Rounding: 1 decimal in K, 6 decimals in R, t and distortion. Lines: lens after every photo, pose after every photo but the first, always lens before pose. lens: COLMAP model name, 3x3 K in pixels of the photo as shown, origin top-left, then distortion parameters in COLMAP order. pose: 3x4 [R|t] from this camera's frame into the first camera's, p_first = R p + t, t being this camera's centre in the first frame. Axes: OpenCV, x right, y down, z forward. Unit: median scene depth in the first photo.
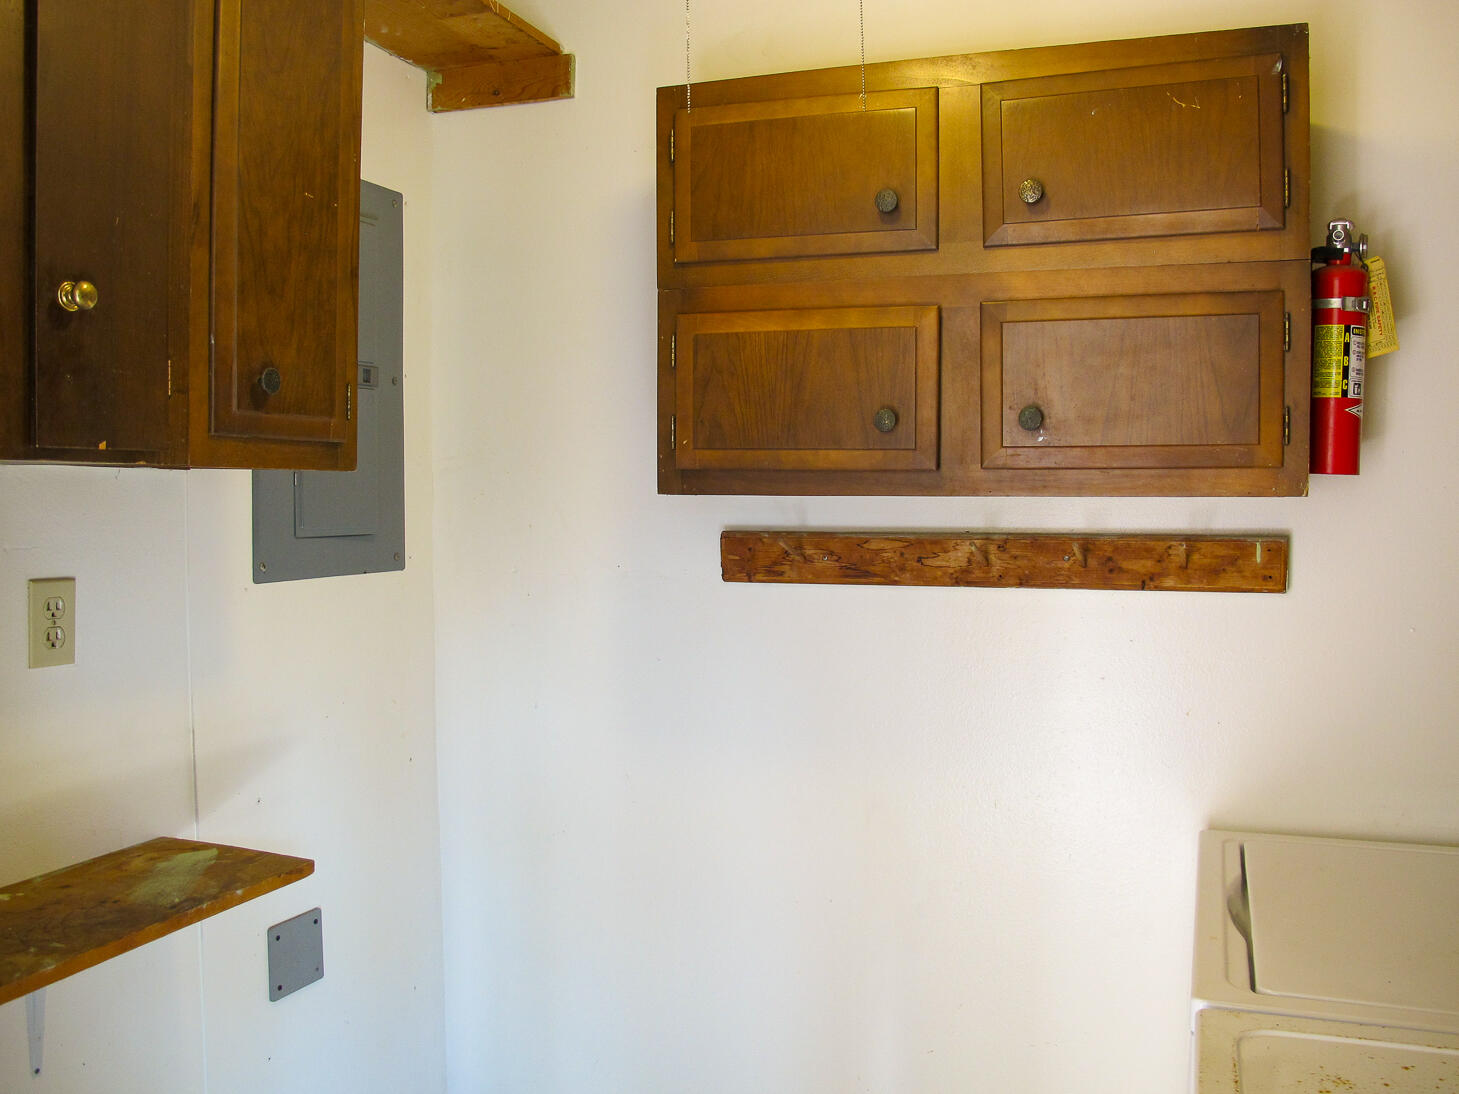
lens RADIAL K [[1221.3, 0, 729.6], [0, 1221.3, 512.1], [0, 0, 1]] dist [-0.101052, 0.095377]
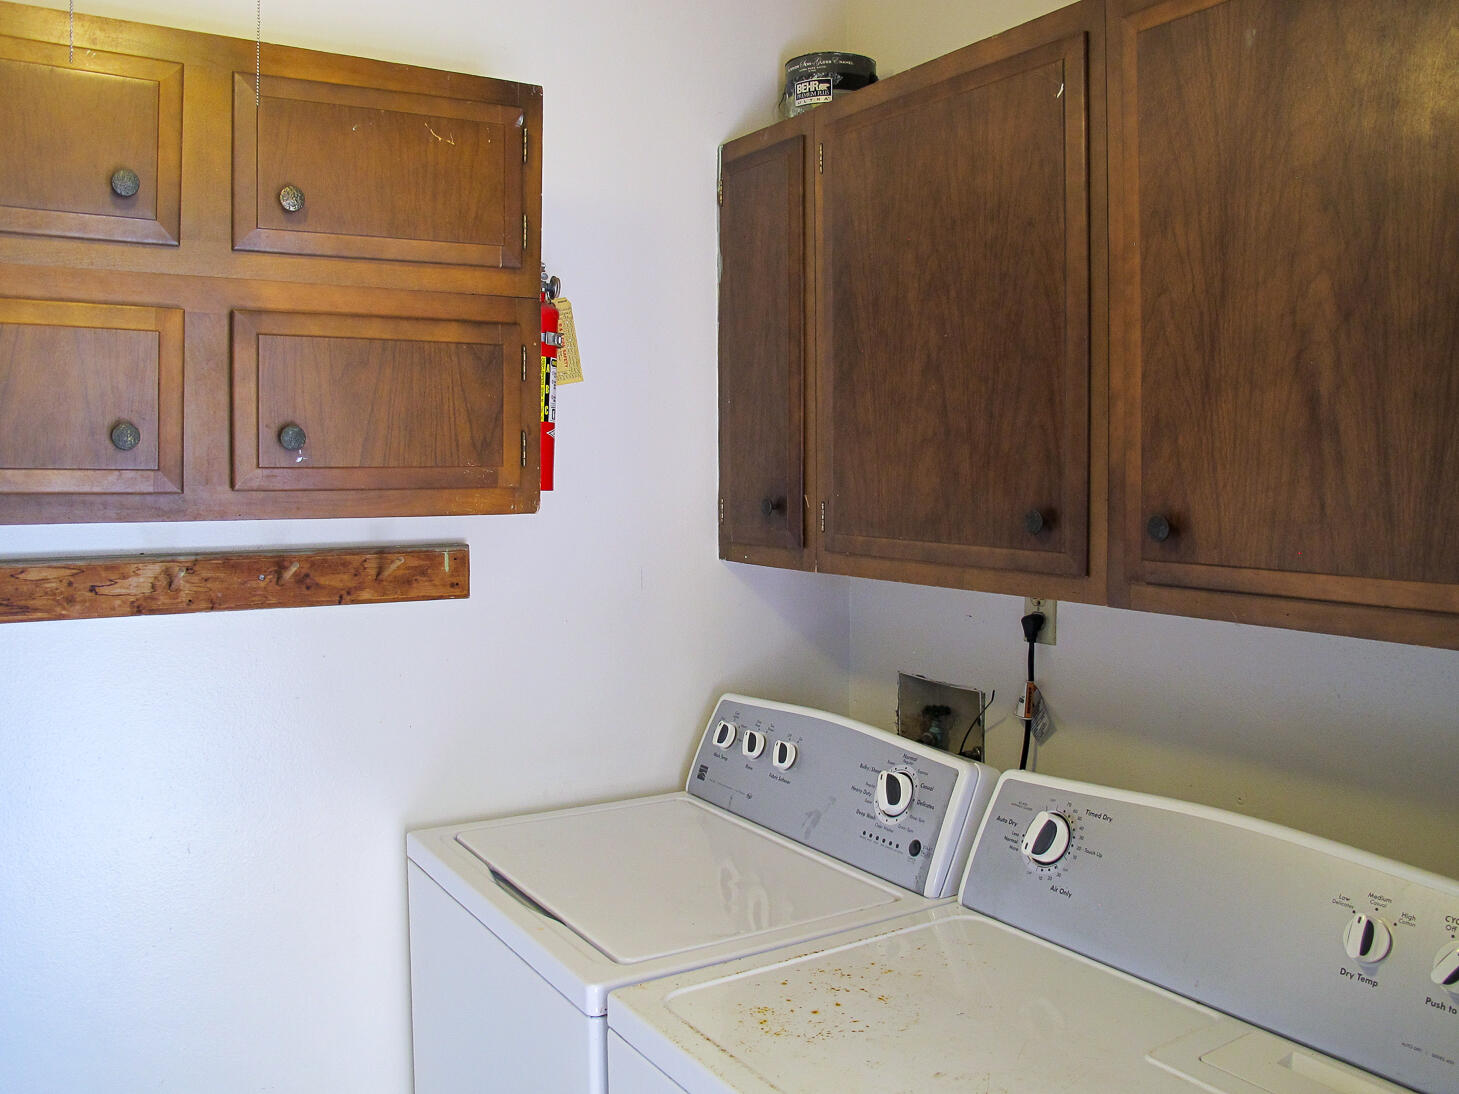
lens RADIAL K [[1252.2, 0, 730.3], [0, 1252.2, 496.3], [0, 0, 1]] dist [-0.117548, 0.099453]
pose [[0.659649, -0.018835, 0.751338, -0.224200], [0.017323, 0.999801, 0.009854, -0.031334], [-0.751374, 0.006515, 0.659844, 0.092658]]
